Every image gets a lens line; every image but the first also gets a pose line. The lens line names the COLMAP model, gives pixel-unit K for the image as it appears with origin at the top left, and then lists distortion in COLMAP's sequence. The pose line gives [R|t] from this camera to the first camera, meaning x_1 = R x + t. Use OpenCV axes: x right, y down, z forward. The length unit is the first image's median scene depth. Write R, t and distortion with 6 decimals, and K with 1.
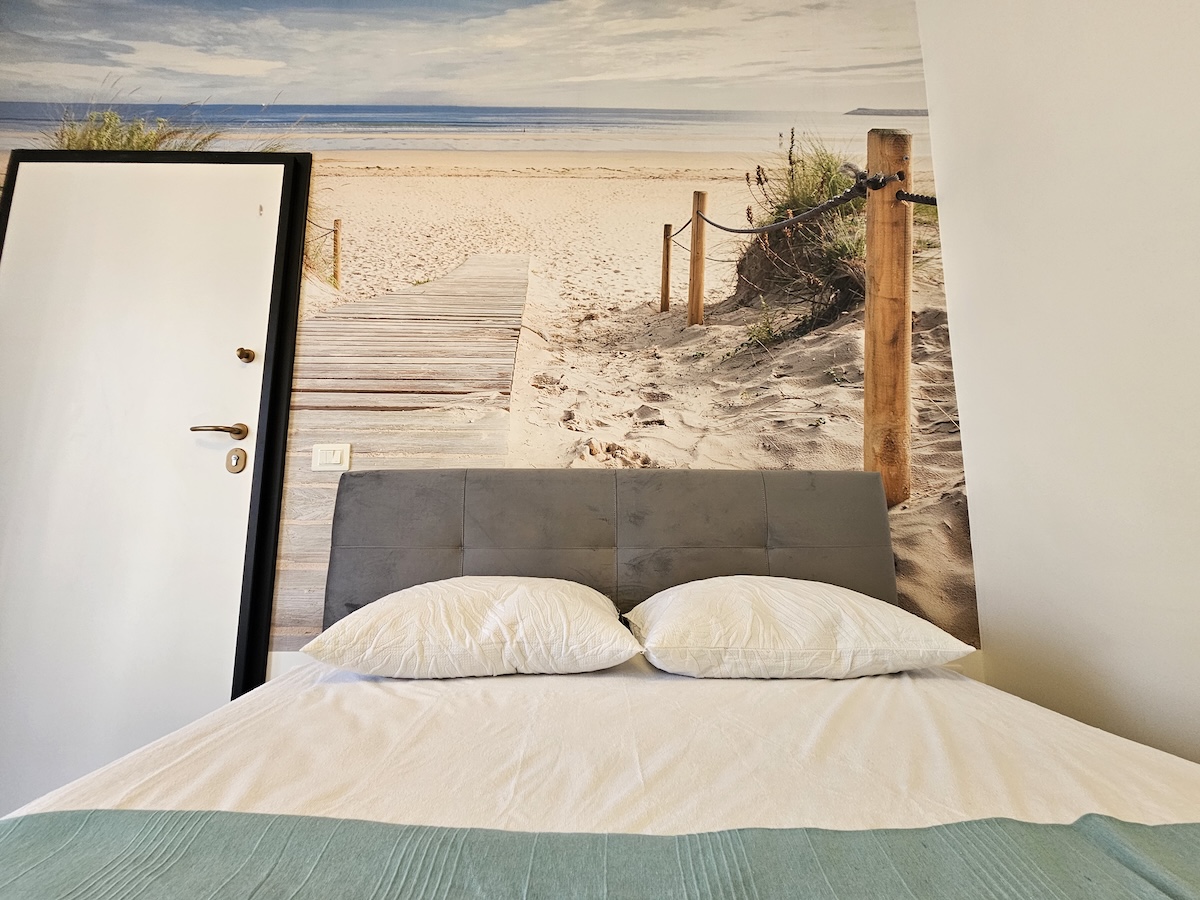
lens RADIAL K [[495.1, 0, 592.6], [0, 495.1, 451.7], [0, 0, 1]] dist [0.006027, -0.003146]
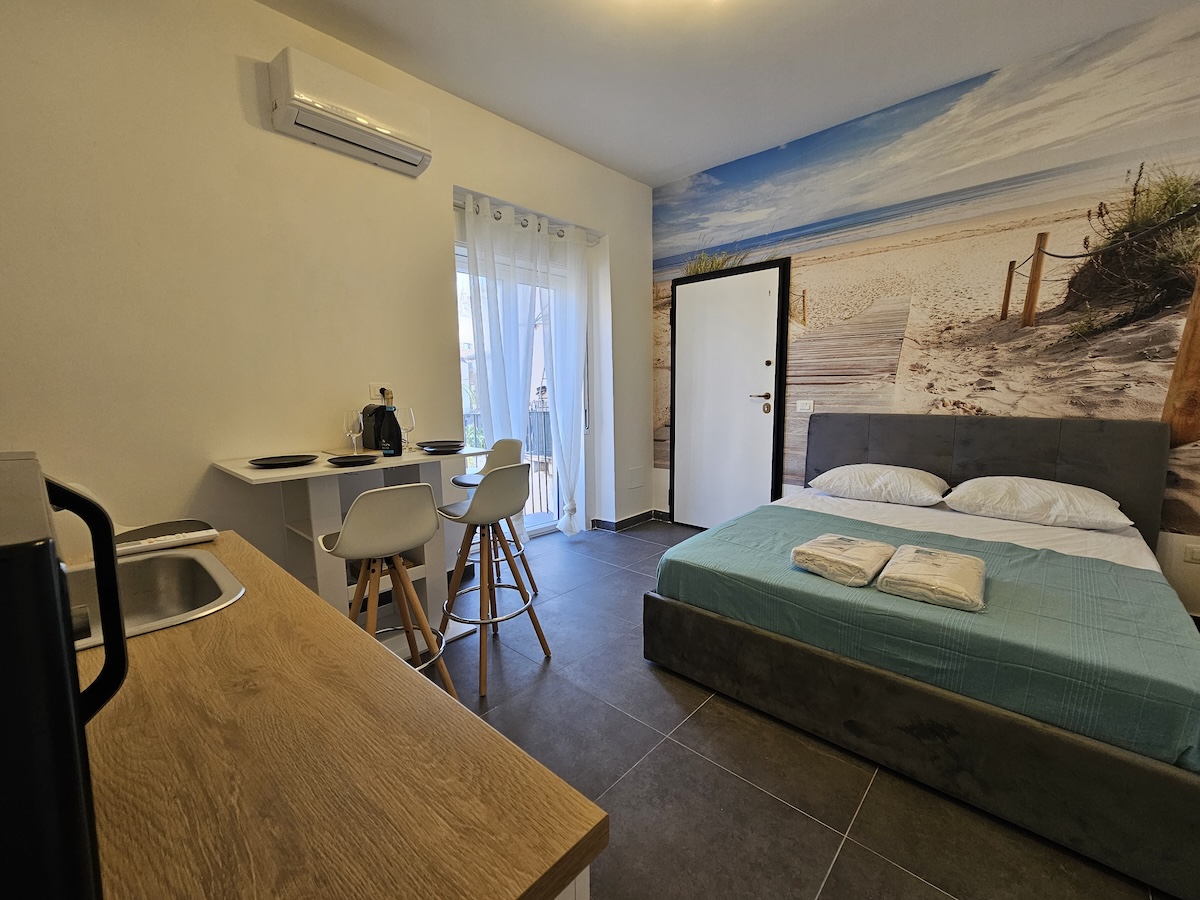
lens RADIAL K [[495.1, 0, 596.2], [0, 495.1, 452.4], [0, 0, 1]] dist [0.006027, -0.003146]
pose [[0.720257, 0.080660, -0.689002, 0.344346], [0.110614, 0.967155, 0.228856, -0.385307], [0.684831, -0.241048, 0.687678, -1.192332]]
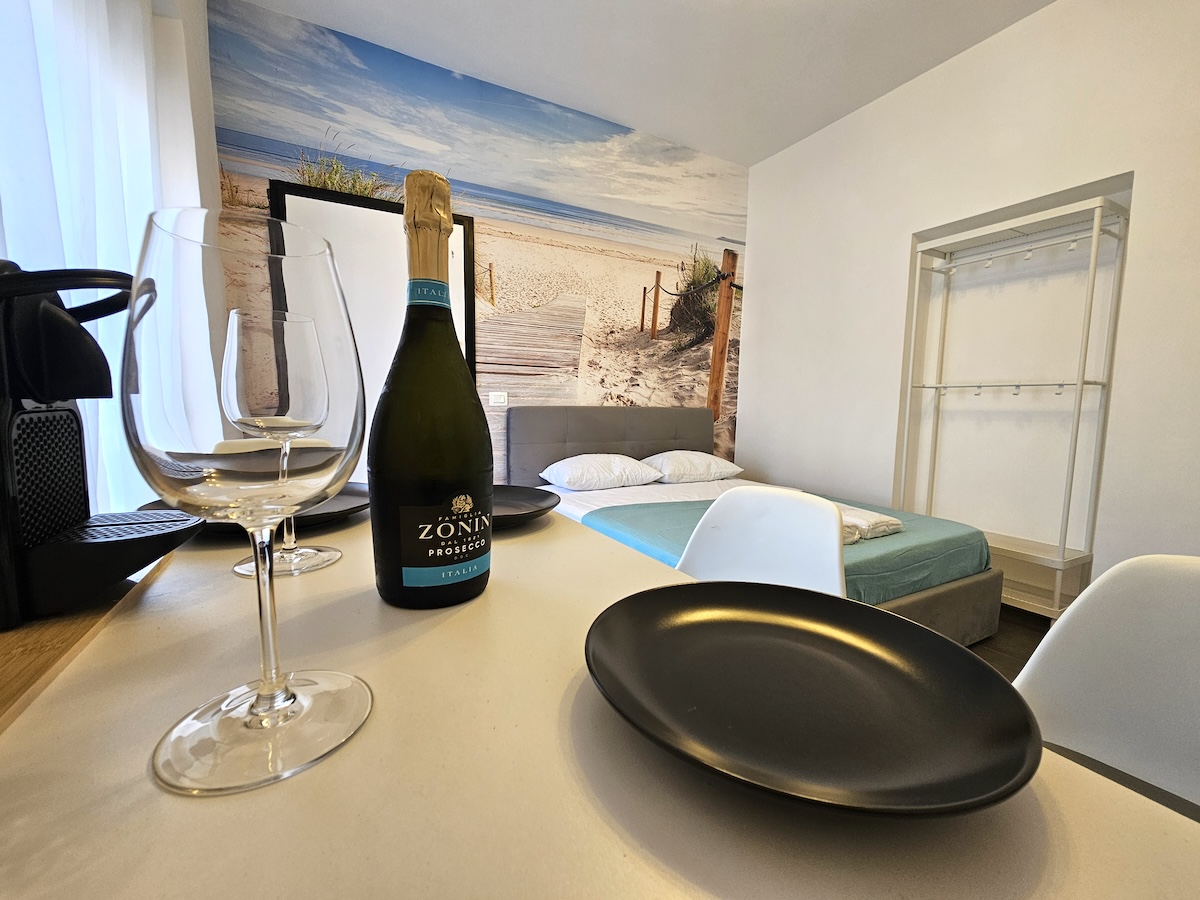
lens RADIAL K [[495.1, 0, 593.0], [0, 495.1, 450.7], [0, 0, 1]] dist [0.006027, -0.003146]
pose [[0.887092, -0.031489, 0.460518, -1.038205], [-0.082659, 0.970707, 0.225599, -0.248783], [-0.454132, -0.238193, 0.858503, -0.859052]]
